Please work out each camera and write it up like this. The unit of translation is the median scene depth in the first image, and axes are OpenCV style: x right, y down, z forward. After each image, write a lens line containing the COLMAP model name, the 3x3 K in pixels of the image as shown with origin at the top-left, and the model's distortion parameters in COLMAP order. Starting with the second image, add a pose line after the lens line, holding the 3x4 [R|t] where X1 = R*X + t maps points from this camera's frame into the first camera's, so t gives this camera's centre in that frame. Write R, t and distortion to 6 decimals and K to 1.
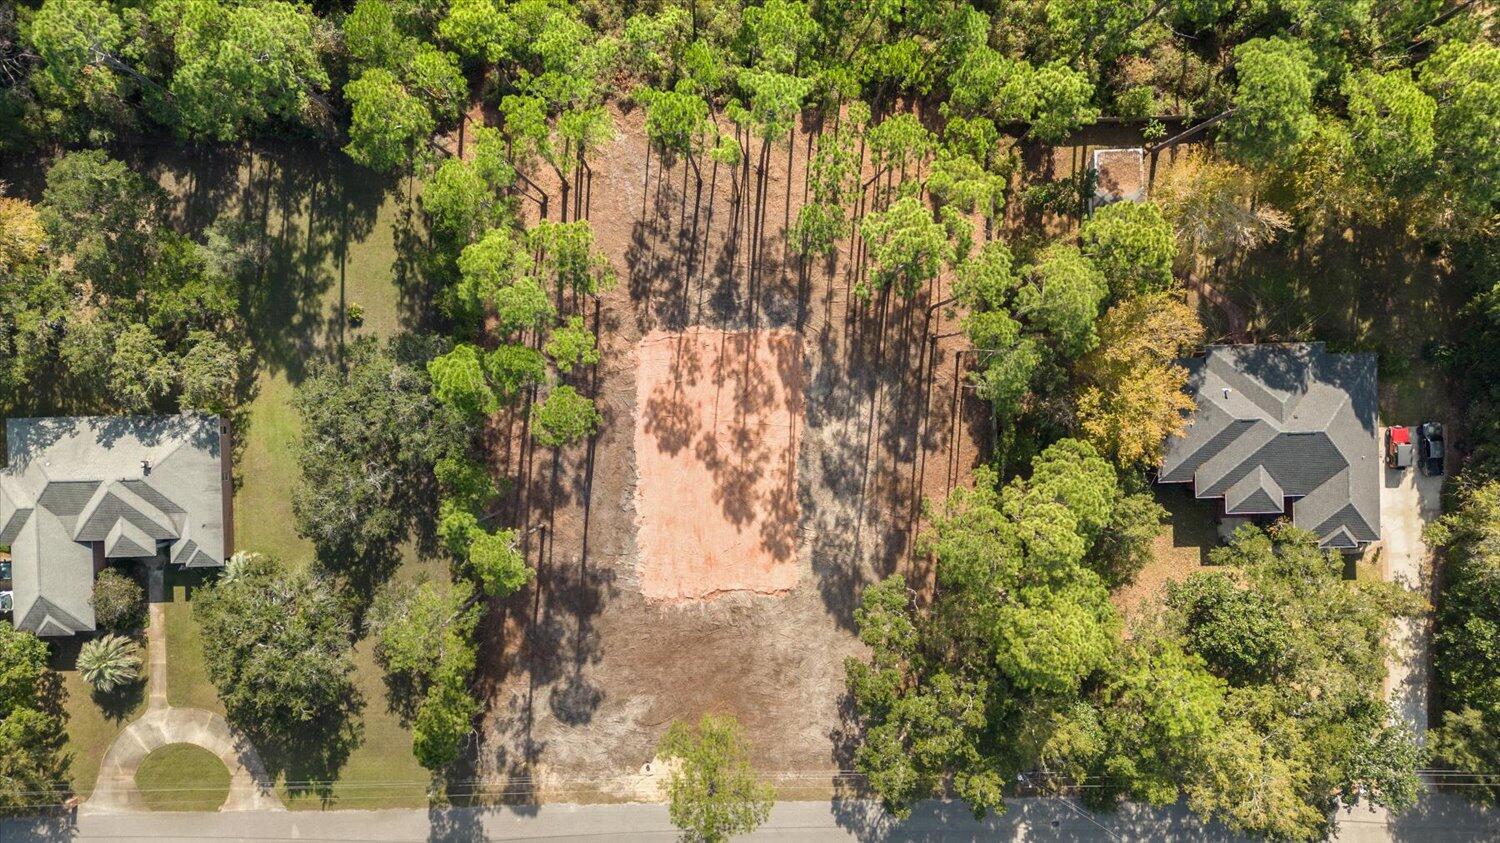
lens RADIAL K [[1040.4, 0, 745.0], [0, 1040.4, 422.3], [0, 0, 1]] dist [0.080161, -0.083843]
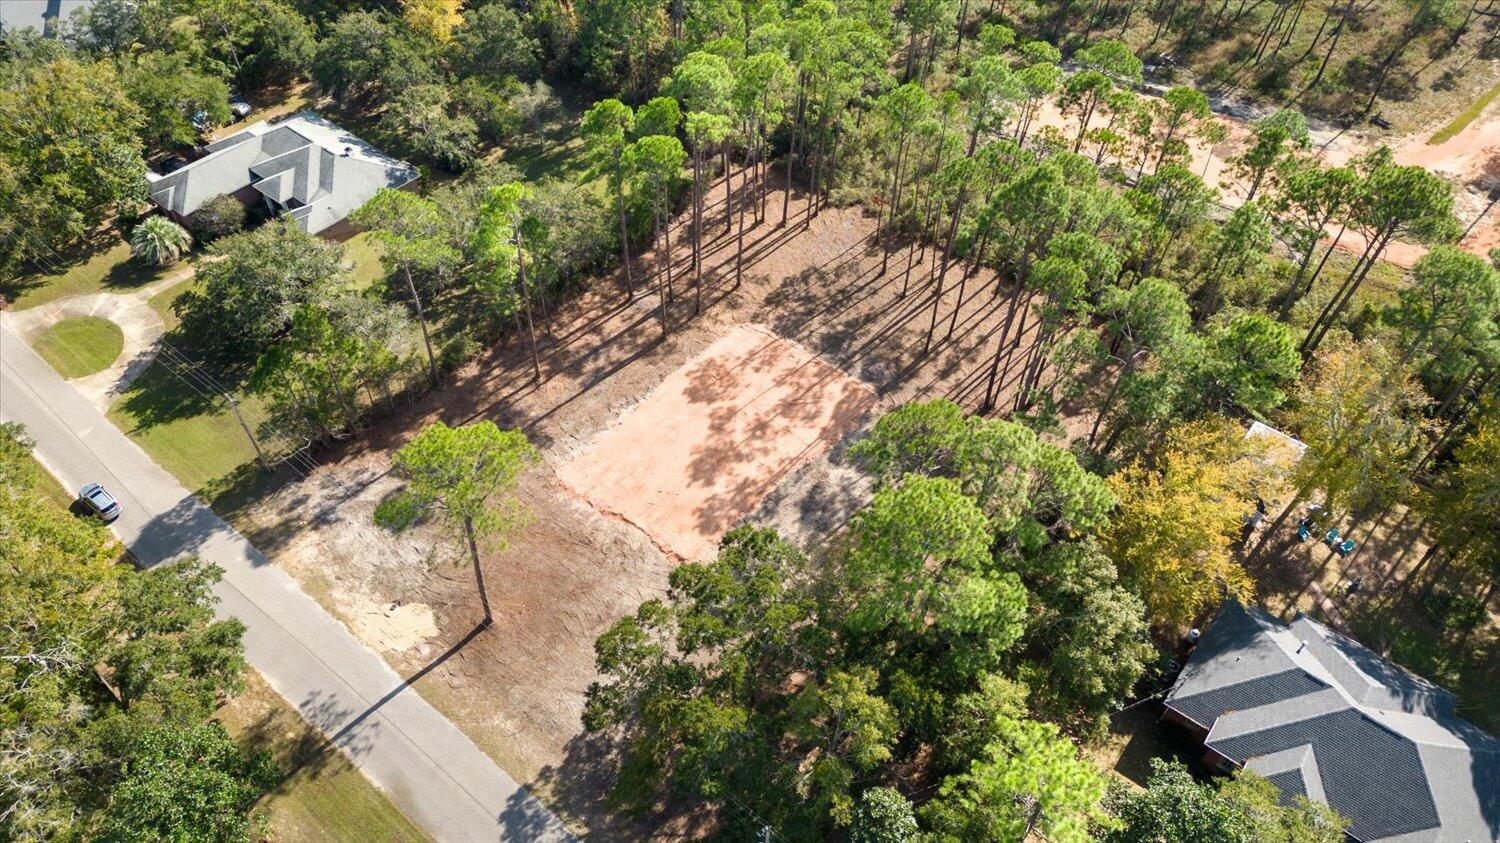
lens RADIAL K [[1040.4, 0, 745.0], [0, 1040.4, 422.3], [0, 0, 1]] dist [0.080161, -0.083843]
pose [[0.761166, 0.493597, -0.420700, 0.367232], [-0.647483, 0.541008, -0.536727, 0.508495], [-0.037325, 0.680934, 0.731393, 0.332224]]
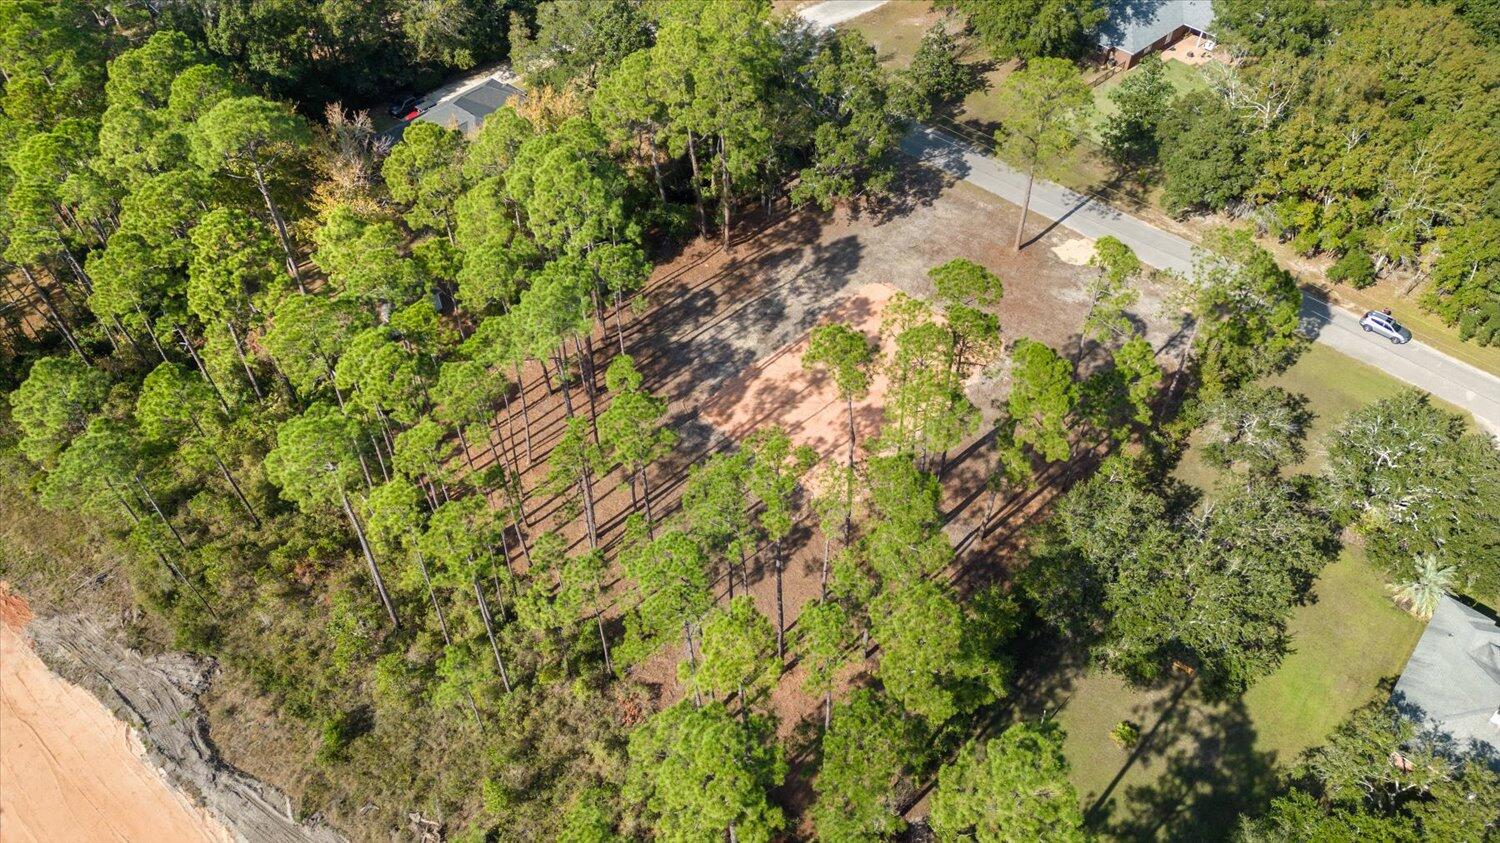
lens RADIAL K [[1040.4, 0, 745.0], [0, 1040.4, 422.3], [0, 0, 1]] dist [0.080161, -0.083843]
pose [[-0.732707, -0.492185, 0.469994, -0.414872], [0.680103, -0.554415, 0.479670, -0.502121], [0.024485, 0.671102, 0.740961, 0.324698]]
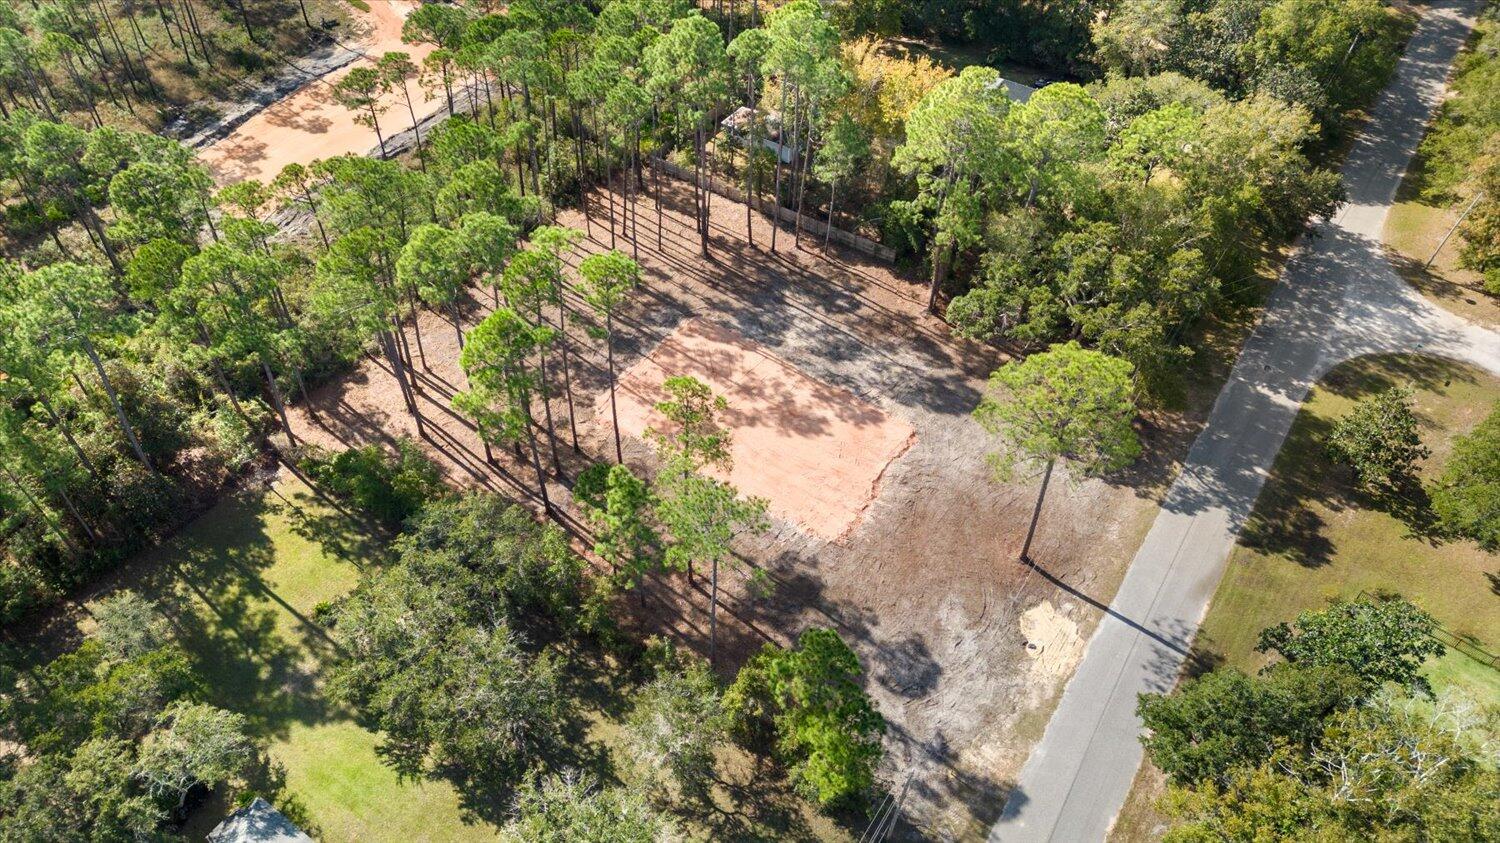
lens RADIAL K [[1040.4, 0, 745.0], [0, 1040.4, 422.3], [0, 0, 1]] dist [0.080161, -0.083843]
pose [[0.579486, -0.578405, 0.574146, -0.555946], [0.814965, 0.406695, -0.412832, 0.410543], [0.005282, 0.707139, 0.707055, 0.358714]]
